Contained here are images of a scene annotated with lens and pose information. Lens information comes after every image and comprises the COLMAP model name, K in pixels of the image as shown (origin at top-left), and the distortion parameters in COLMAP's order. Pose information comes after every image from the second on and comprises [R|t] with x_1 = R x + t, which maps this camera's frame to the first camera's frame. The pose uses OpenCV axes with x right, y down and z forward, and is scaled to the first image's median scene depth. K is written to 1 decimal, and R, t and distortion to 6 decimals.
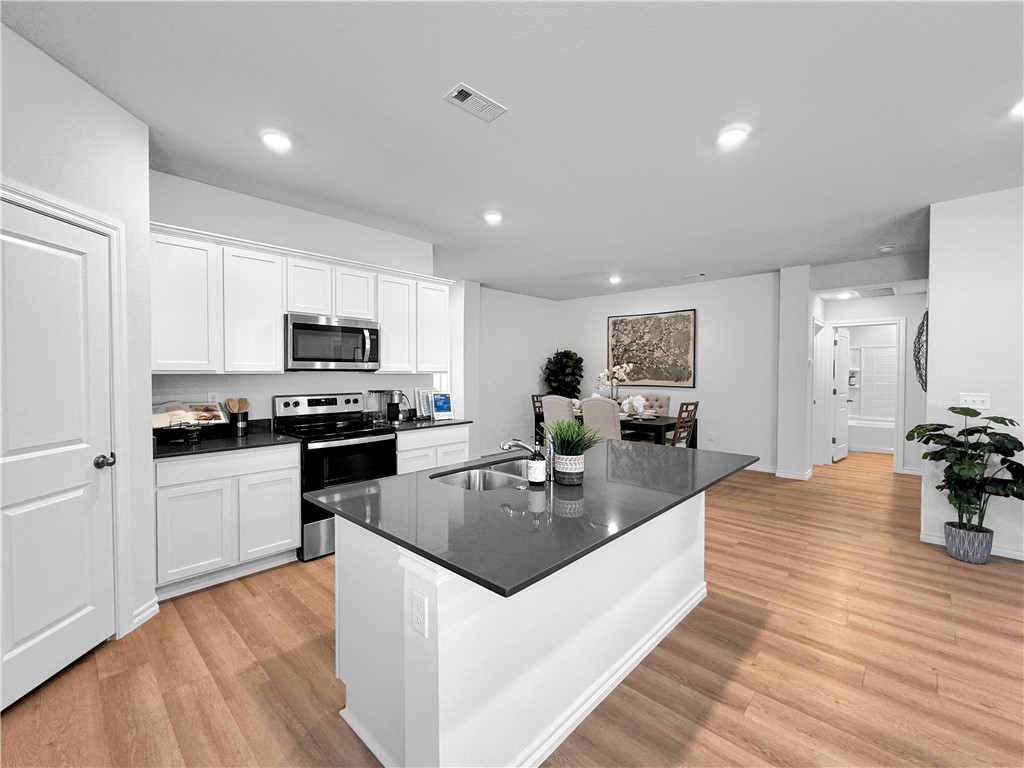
lens RADIAL K [[440.1, 0, 512.0], [0, 440.1, 384.0], [0, 0, 1]] dist [0.000095, 0.000164]
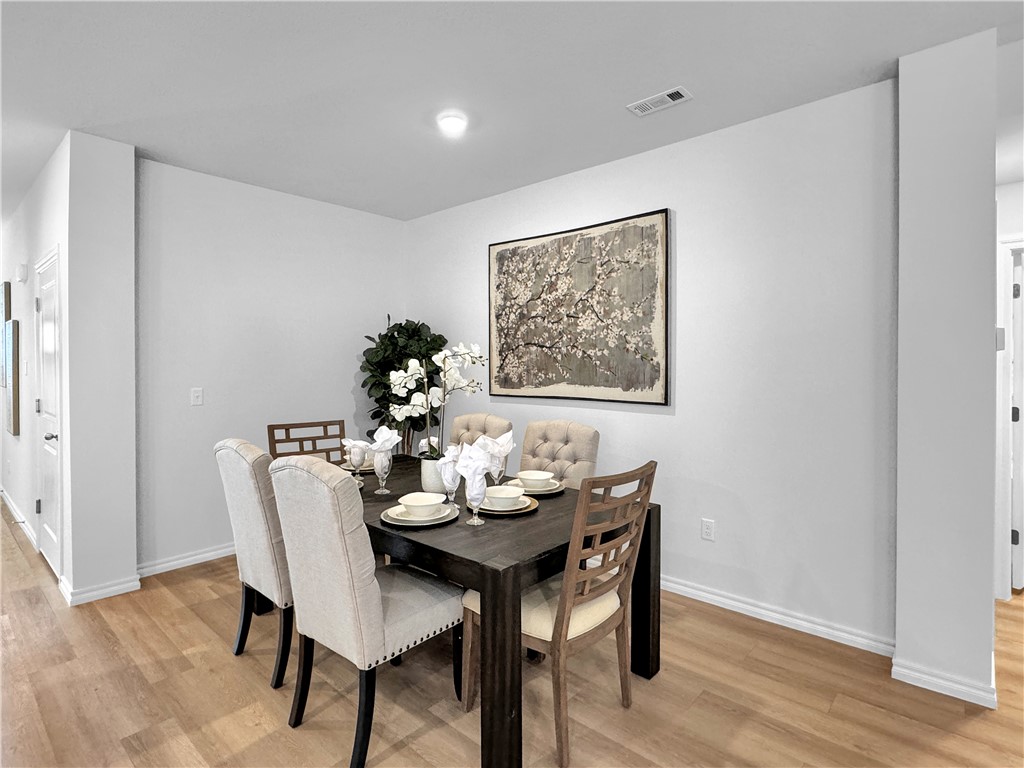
lens RADIAL K [[531.3, 0, 510.9], [0, 531.3, 372.6], [0, 0, 1]] dist [0.000506, -0.000120]
pose [[0.999672, -0.004806, 0.025160, 0.243268], [0.005079, 0.999929, -0.010806, -0.015776], [-0.025106, 0.010930, 0.999625, 0.486112]]
